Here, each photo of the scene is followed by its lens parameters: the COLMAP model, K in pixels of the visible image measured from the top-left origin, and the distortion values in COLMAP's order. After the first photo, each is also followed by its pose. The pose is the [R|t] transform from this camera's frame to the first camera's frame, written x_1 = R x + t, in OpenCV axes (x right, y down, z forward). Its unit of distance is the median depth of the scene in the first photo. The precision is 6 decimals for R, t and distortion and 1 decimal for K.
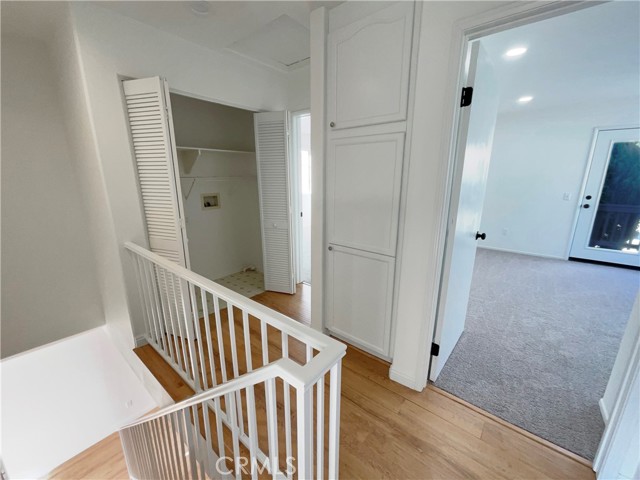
lens RADIAL K [[259.8, 0, 320.1], [0, 259.8, 241.4], [0, 0, 1]] dist [-0.001229, -0.000680]
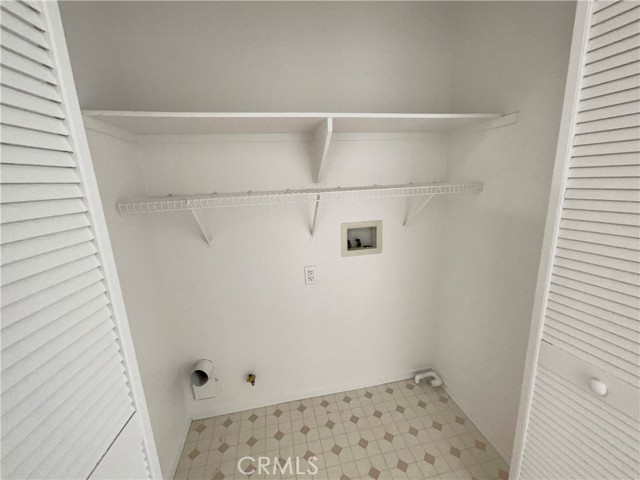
lens RADIAL K [[259.8, 0, 319.8], [0, 259.8, 239.9], [0, 0, 1]] dist [-0.001229, -0.000680]
pose [[0.765978, 0.106210, -0.634032, -0.178253], [-0.121239, 0.992426, 0.019777, -0.148895], [0.631331, 0.061720, 0.773054, 0.579679]]
